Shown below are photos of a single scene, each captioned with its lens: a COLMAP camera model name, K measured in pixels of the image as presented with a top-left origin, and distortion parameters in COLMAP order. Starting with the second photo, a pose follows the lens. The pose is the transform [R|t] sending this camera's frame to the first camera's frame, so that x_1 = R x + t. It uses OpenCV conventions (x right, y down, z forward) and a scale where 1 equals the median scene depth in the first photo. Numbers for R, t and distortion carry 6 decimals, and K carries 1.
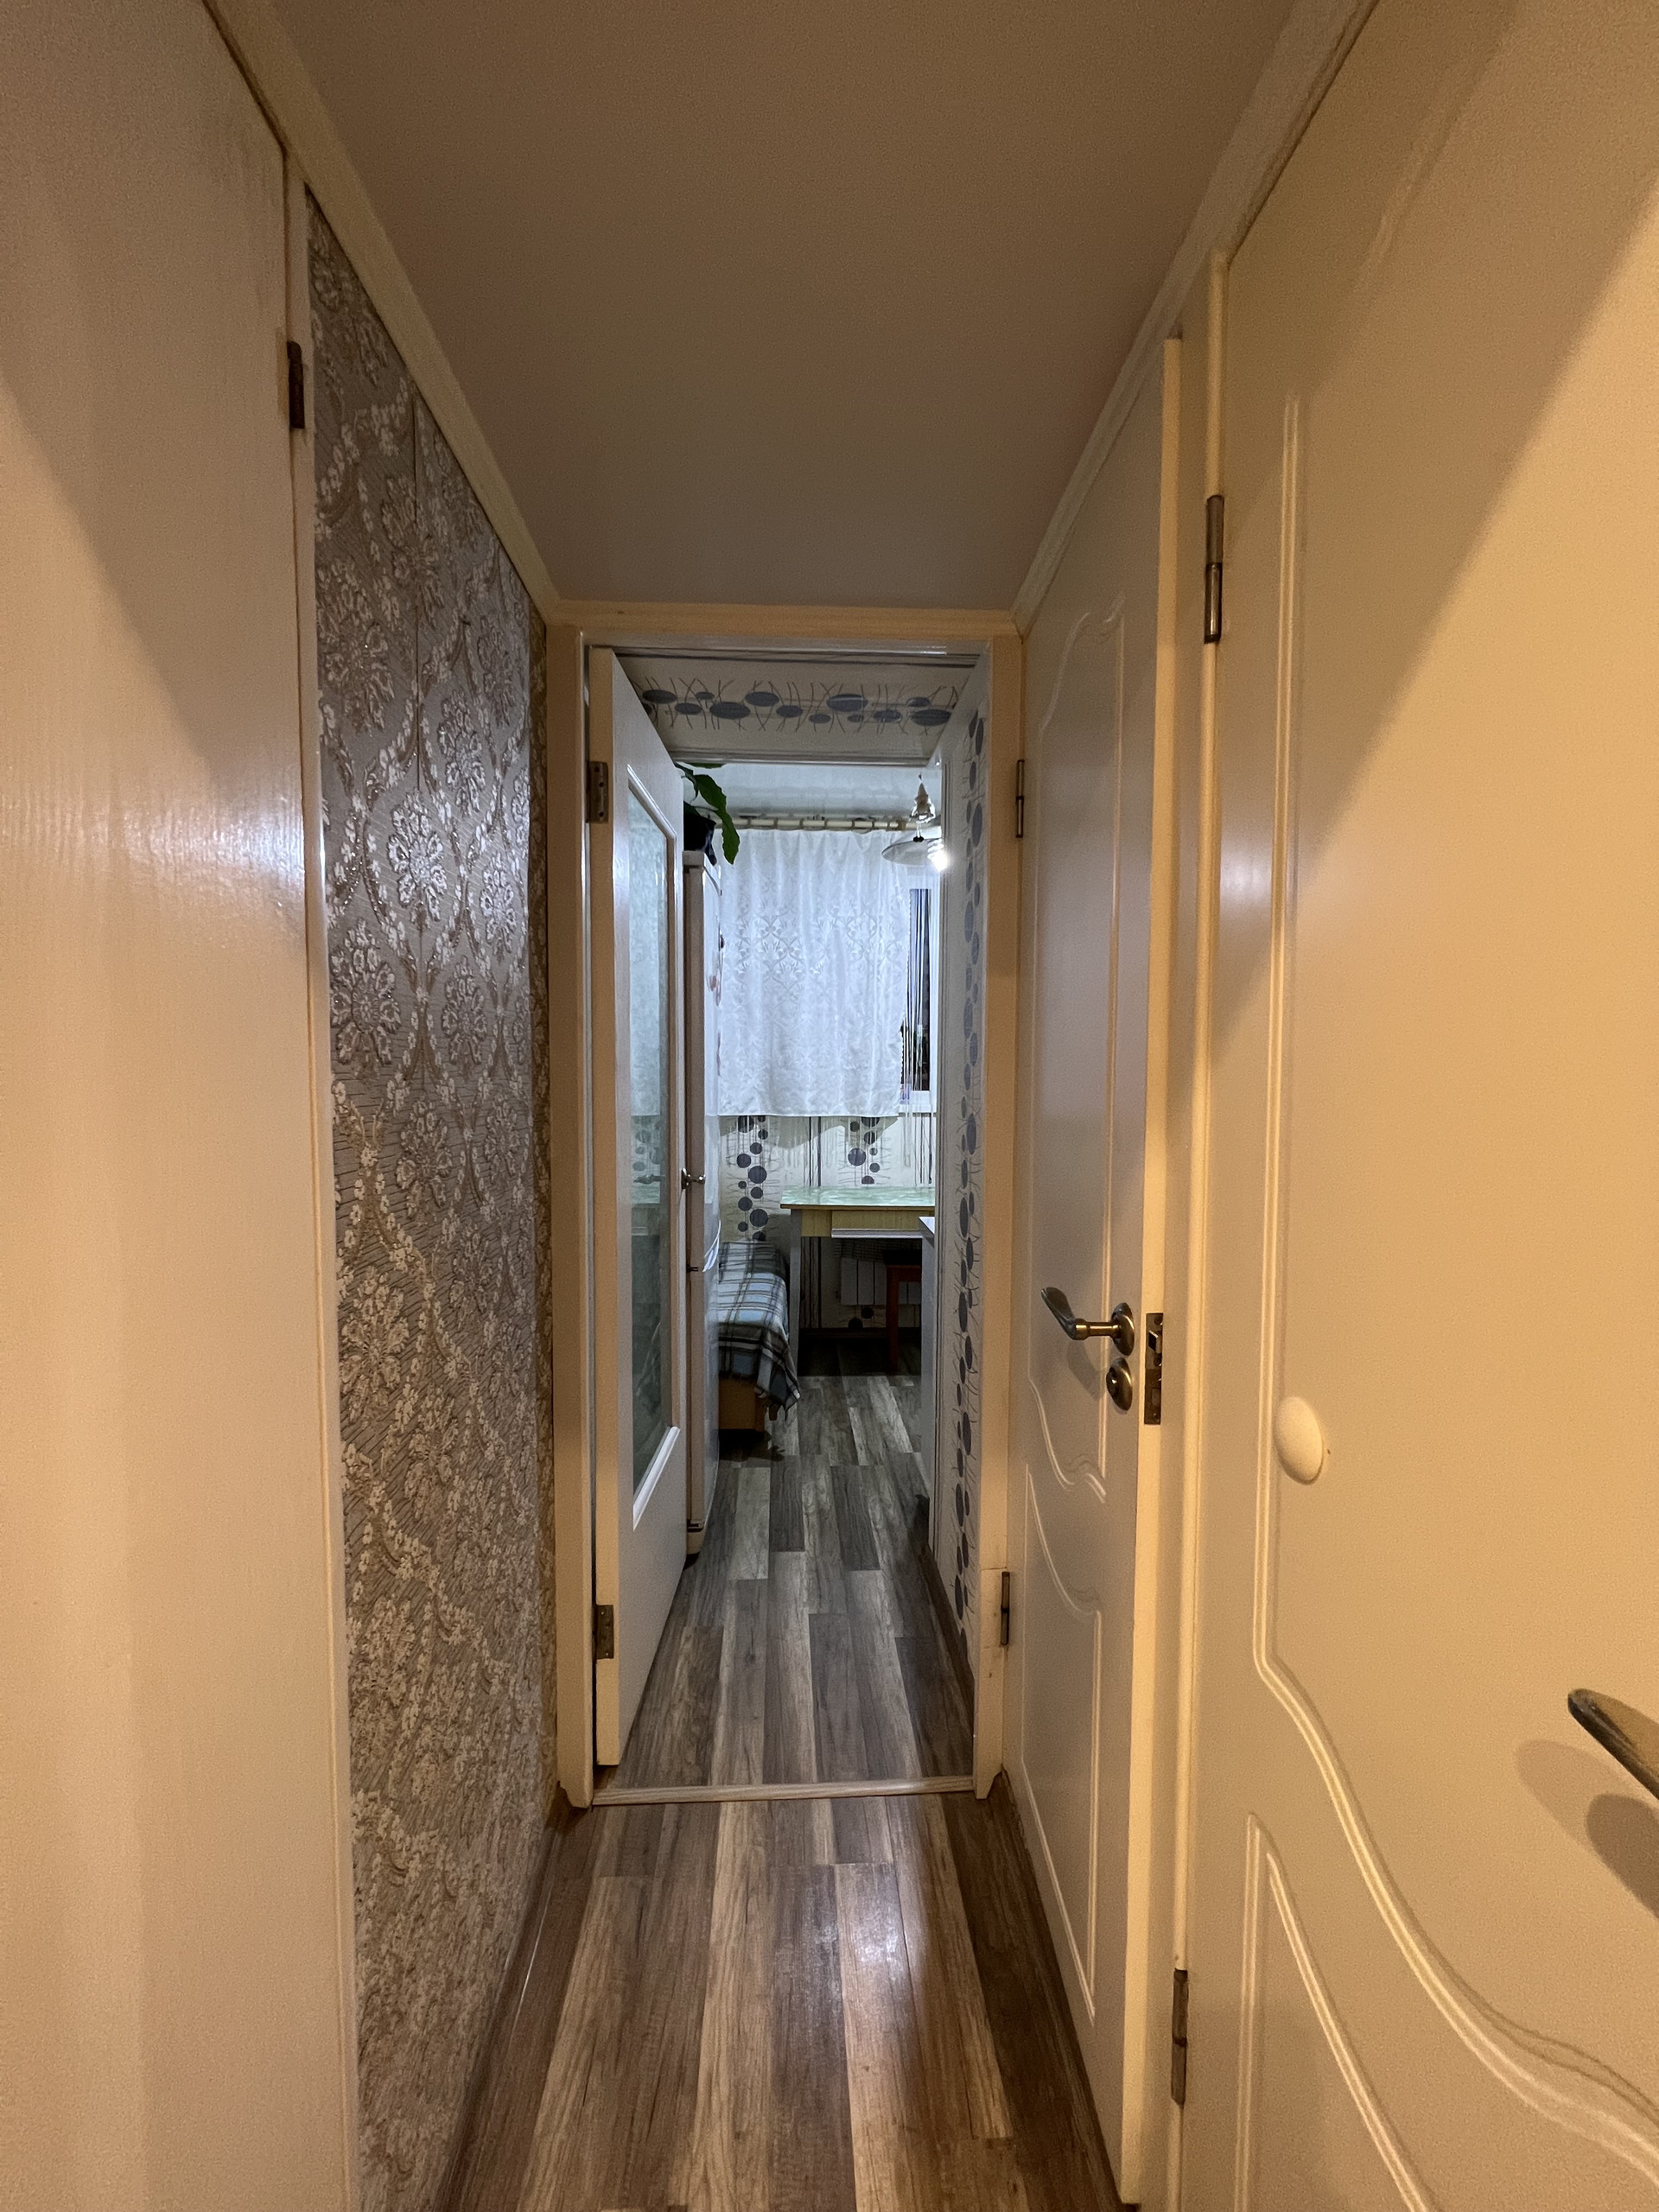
lens RADIAL K [[883.2, 0, 828.3], [0, 883.2, 1108.8], [0, 0, 1]] dist [-0.000913, 0.000733]
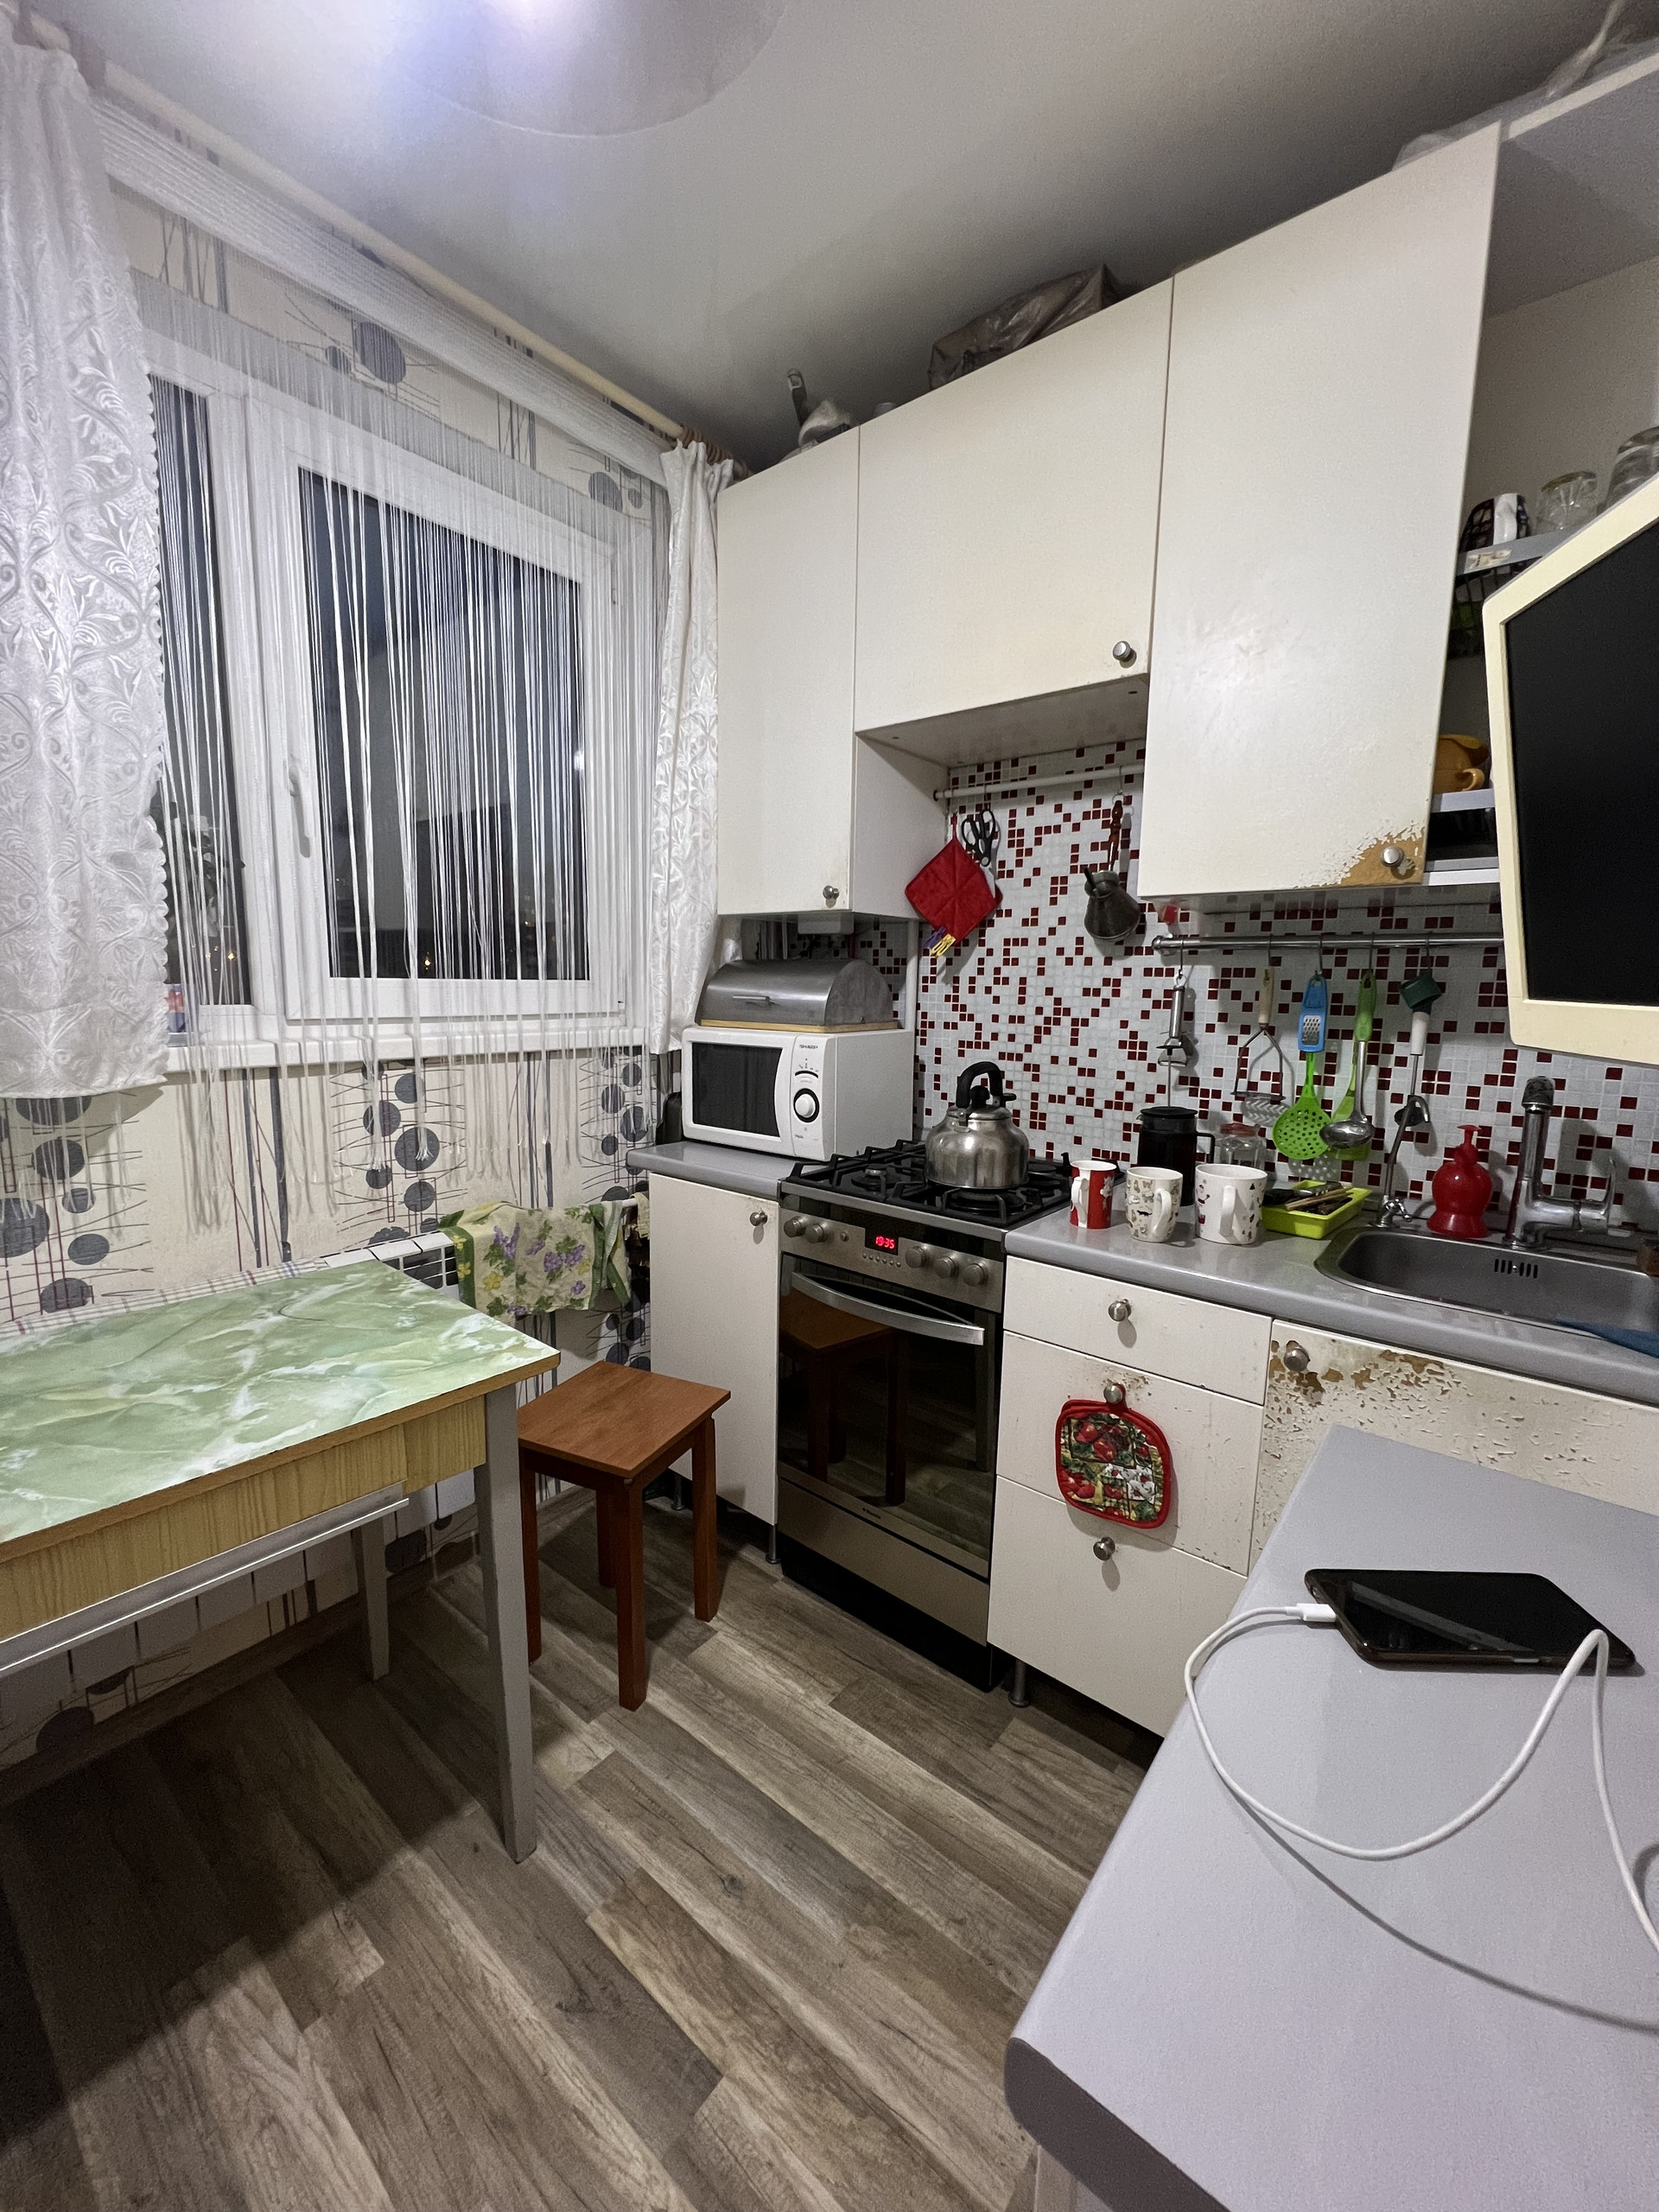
lens RADIAL K [[883.2, 0, 828.3], [0, 883.2, 1108.8], [0, 0, 1]] dist [-0.000913, 0.000733]
pose [[0.671332, -0.097619, 0.734700, 0.002548], [0.020845, 0.993383, 0.112943, -0.014666], [-0.740864, -0.060507, 0.668924, 0.613840]]
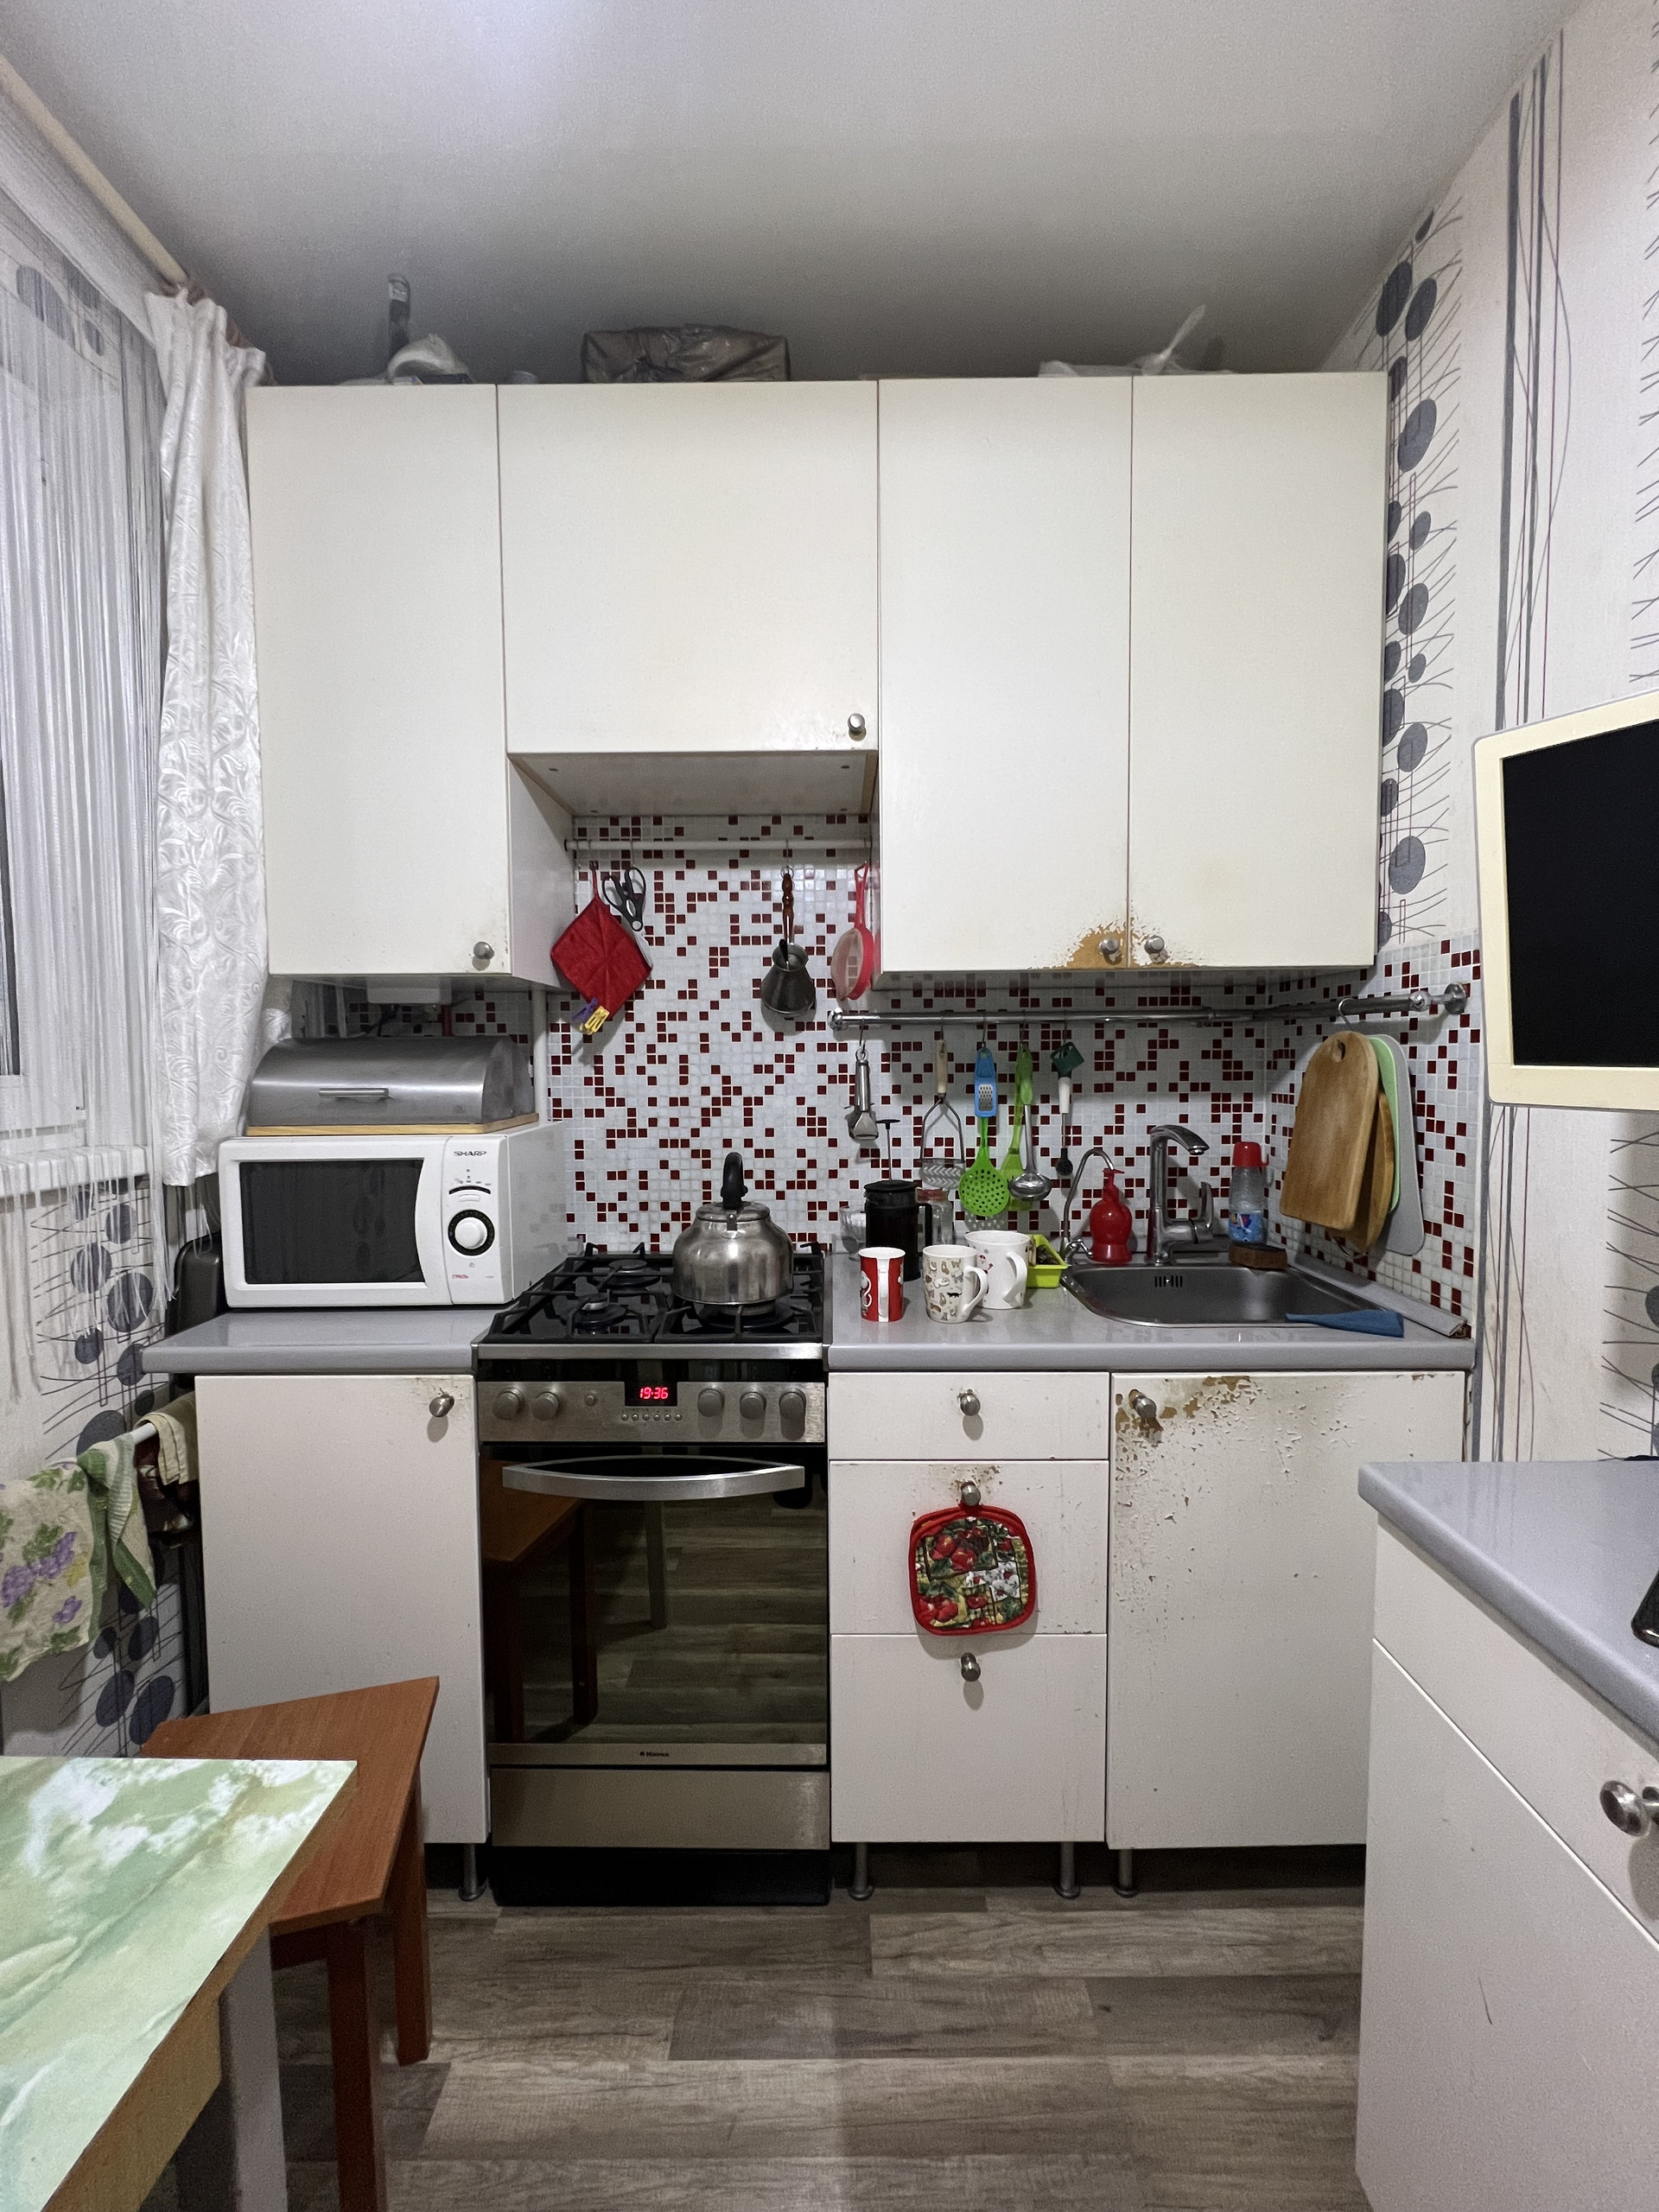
lens RADIAL K [[881.4, 0, 830.6], [0, 881.4, 1108.1], [0, 0, 1]] dist [-0.000915, -0.000103]
pose [[0.054835, -0.059861, 0.996699, 0.004838], [0.056487, 0.996789, 0.056759, -0.023946], [-0.996896, 0.053189, 0.058041, 0.768922]]
